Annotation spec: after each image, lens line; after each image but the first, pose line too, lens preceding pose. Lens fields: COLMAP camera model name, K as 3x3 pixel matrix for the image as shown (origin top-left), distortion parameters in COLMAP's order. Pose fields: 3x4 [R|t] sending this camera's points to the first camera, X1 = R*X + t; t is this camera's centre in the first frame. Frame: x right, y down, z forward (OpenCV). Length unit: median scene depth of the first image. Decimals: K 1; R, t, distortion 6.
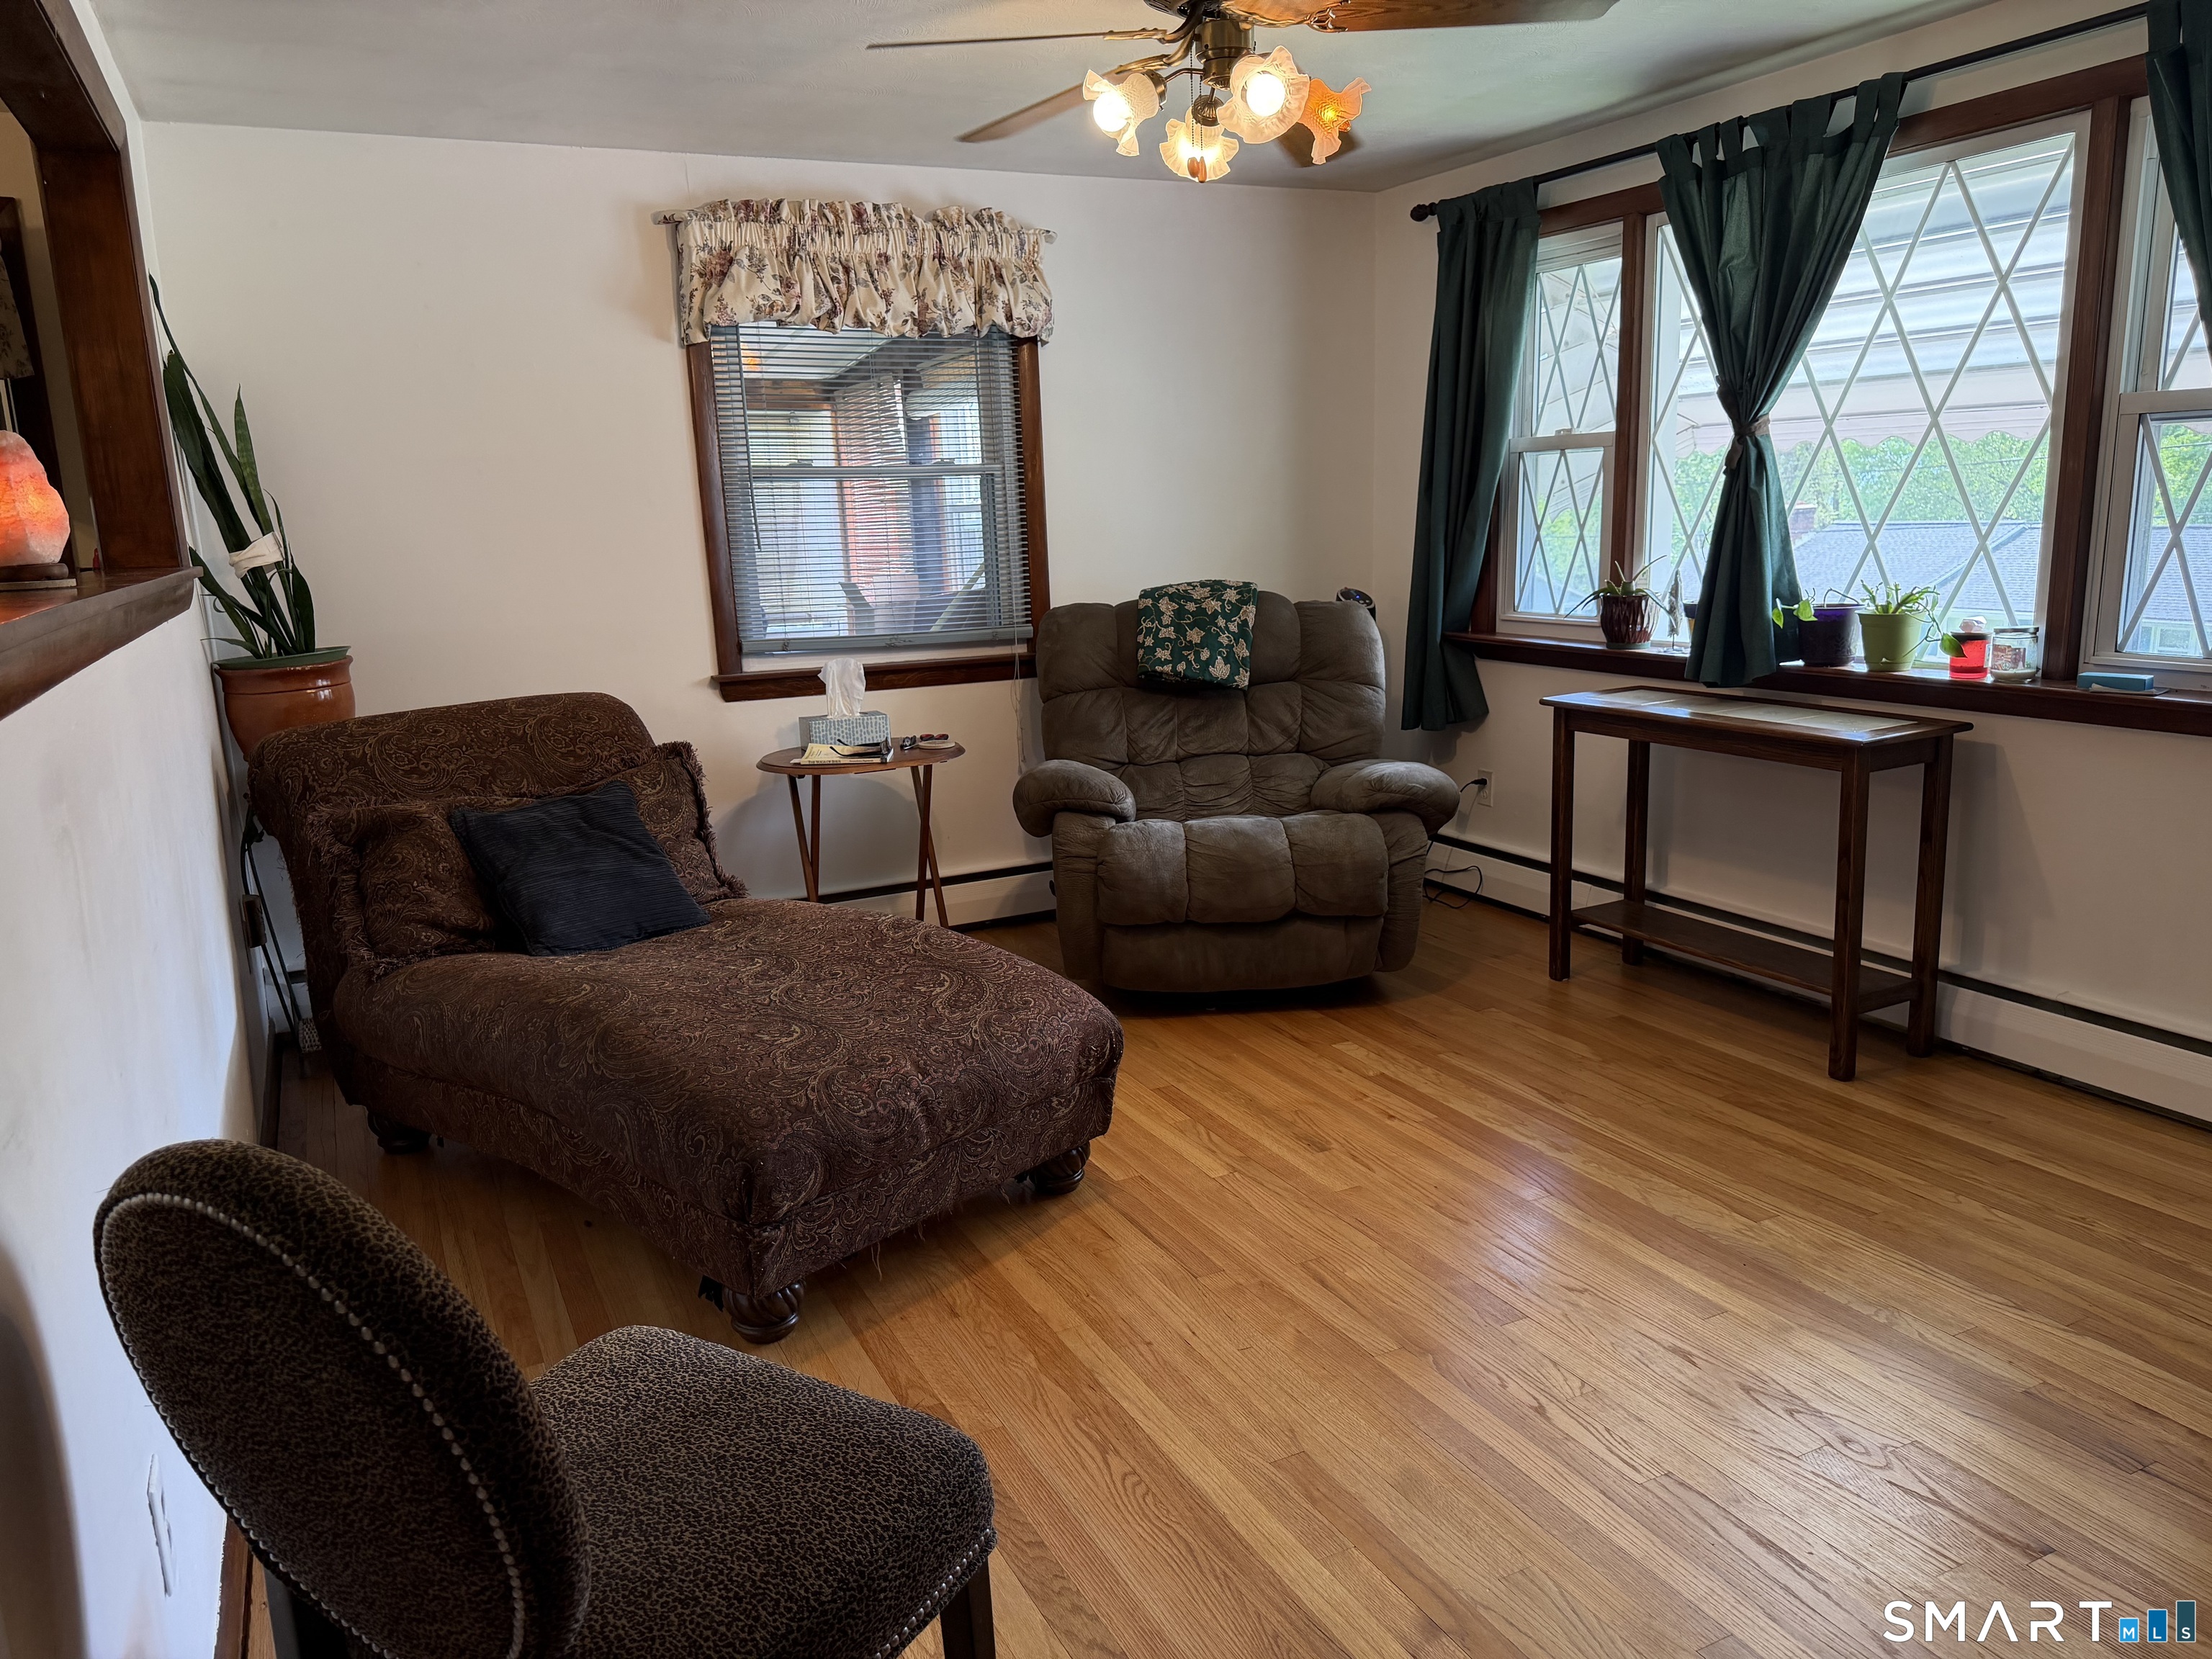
lens RADIAL K [[1626.1, 0, 1106.0], [0, 1626.1, 829.5], [0, 0, 1]] dist [0.180035, -0.332748]
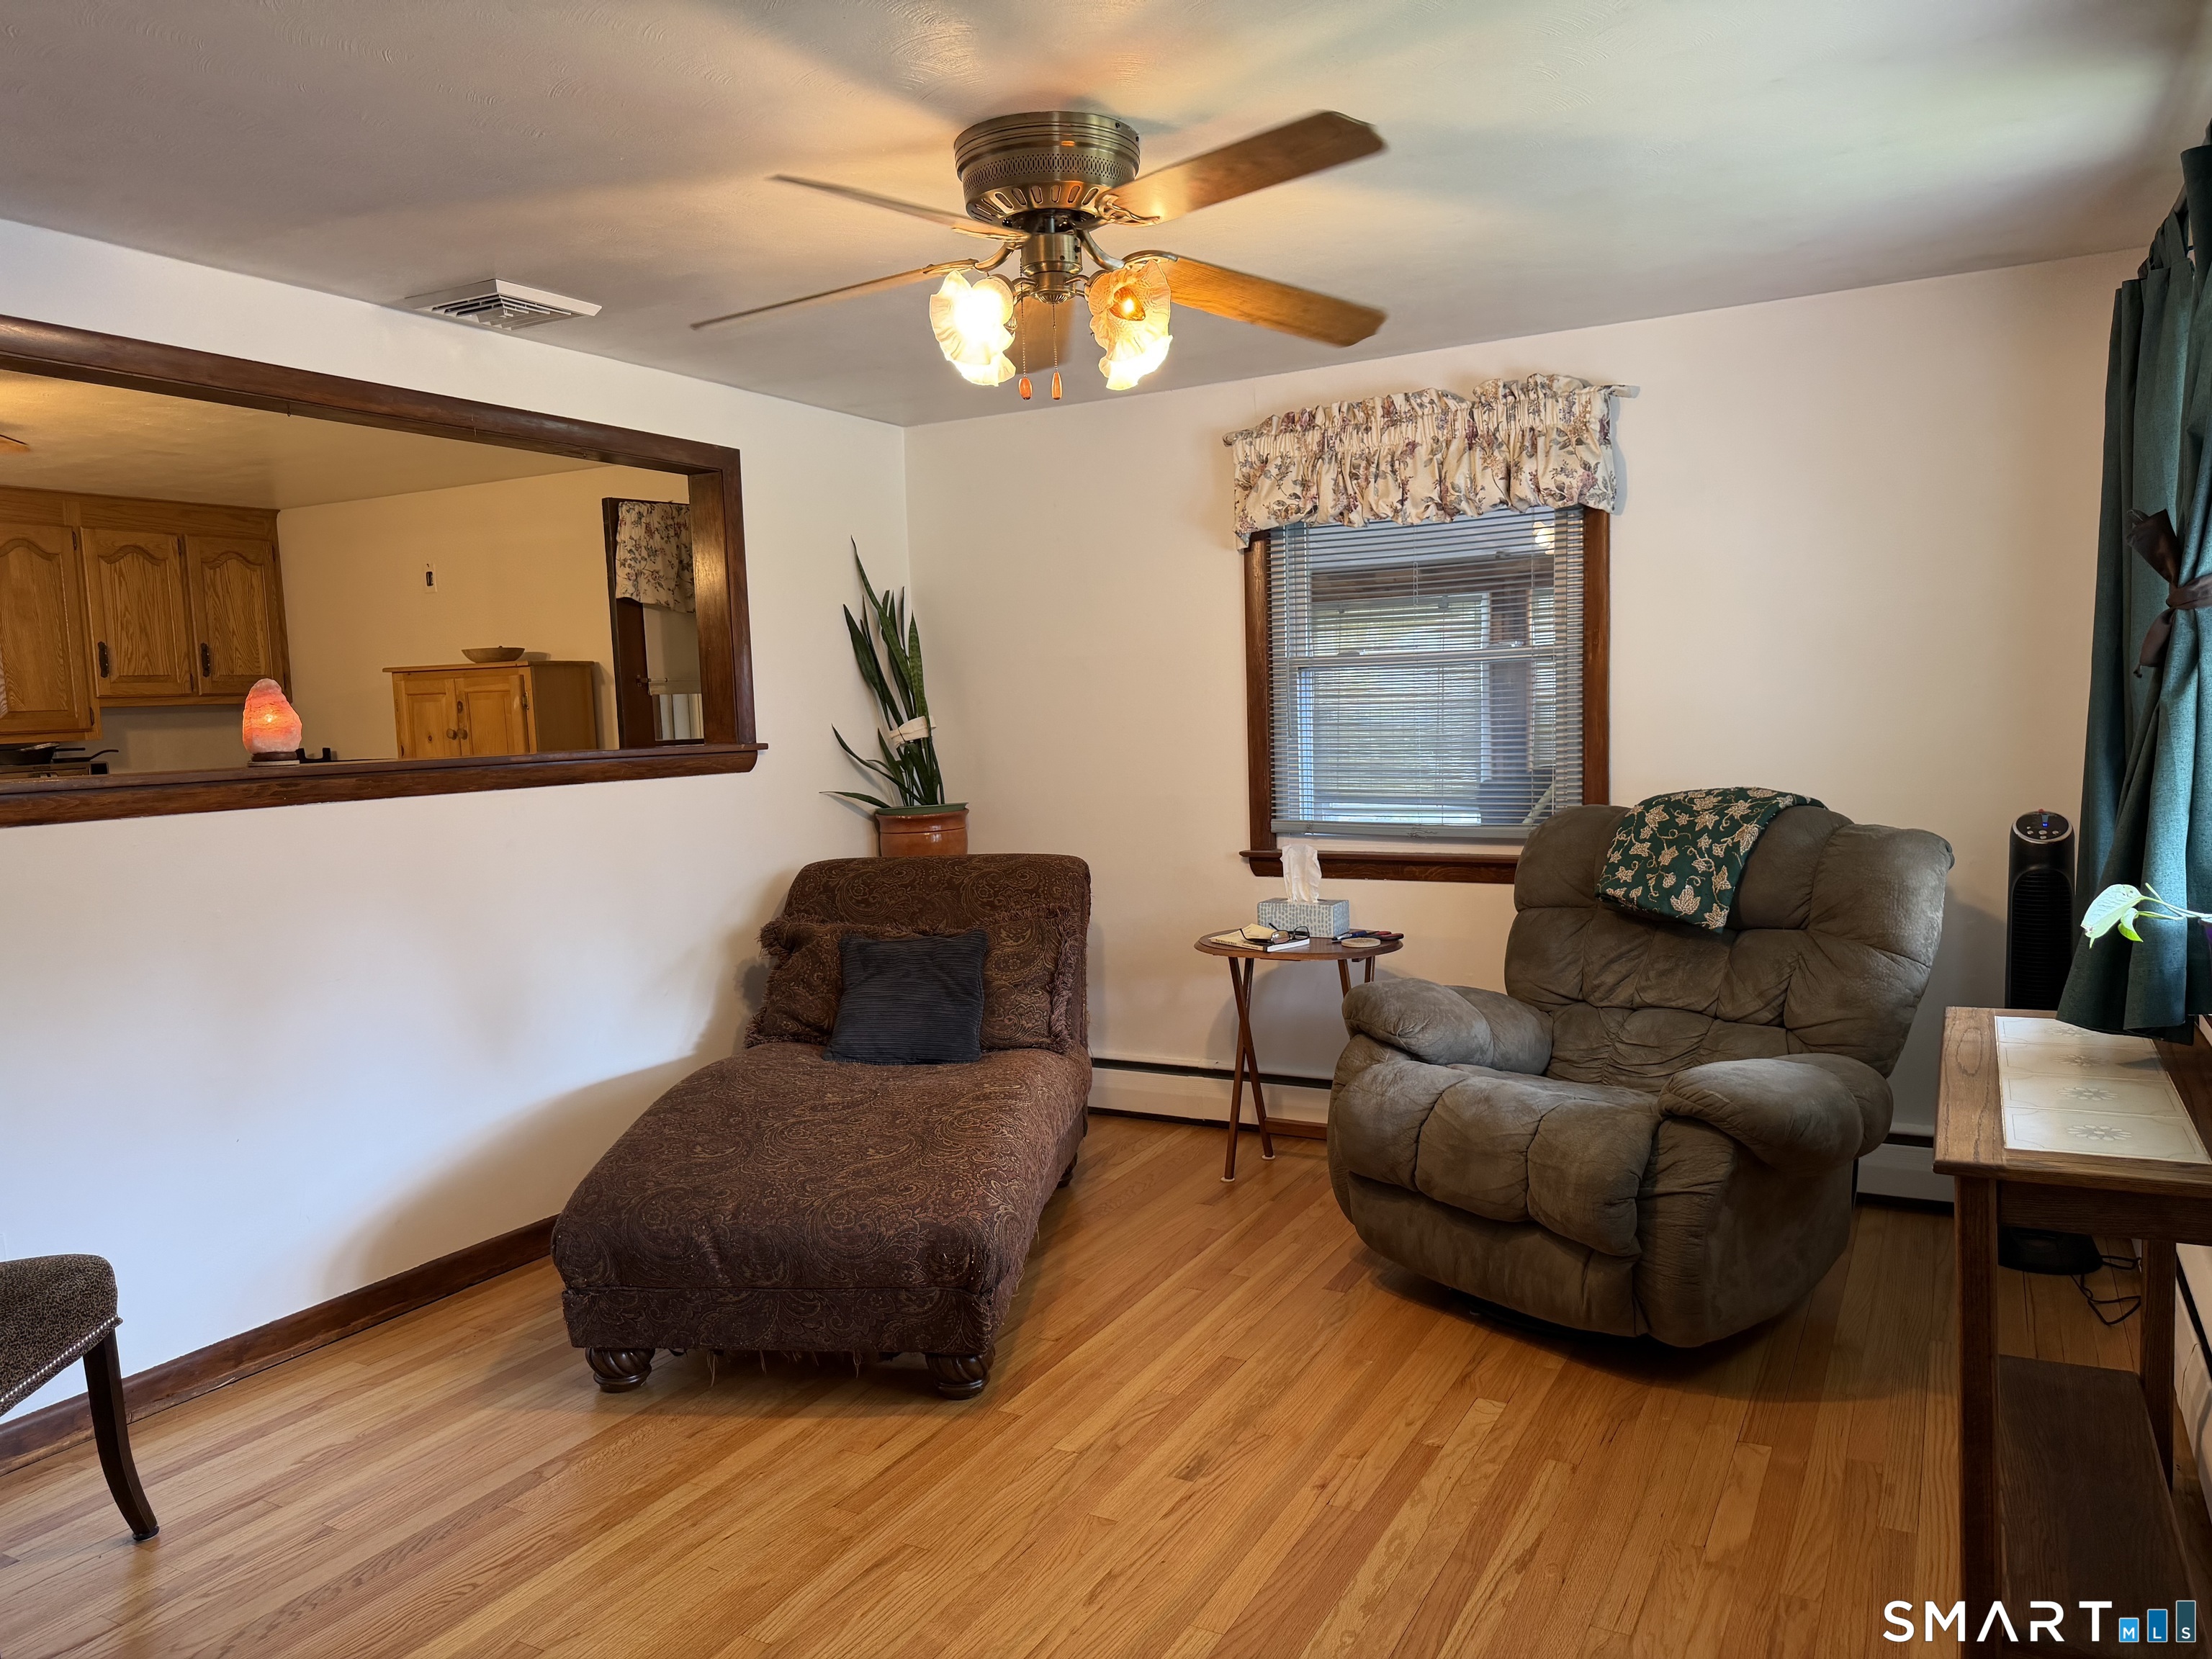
lens RADIAL K [[1552.5, 0, 1053.9], [0, 1552.5, 843.0], [0, 0, 1]] dist [0.020040, 0.000088]
pose [[0.553187, 0.089547, -0.828230, 0.536237], [-0.151537, 0.988435, 0.005654, -0.087583], [0.819159, 0.122380, 0.560359, 0.343976]]
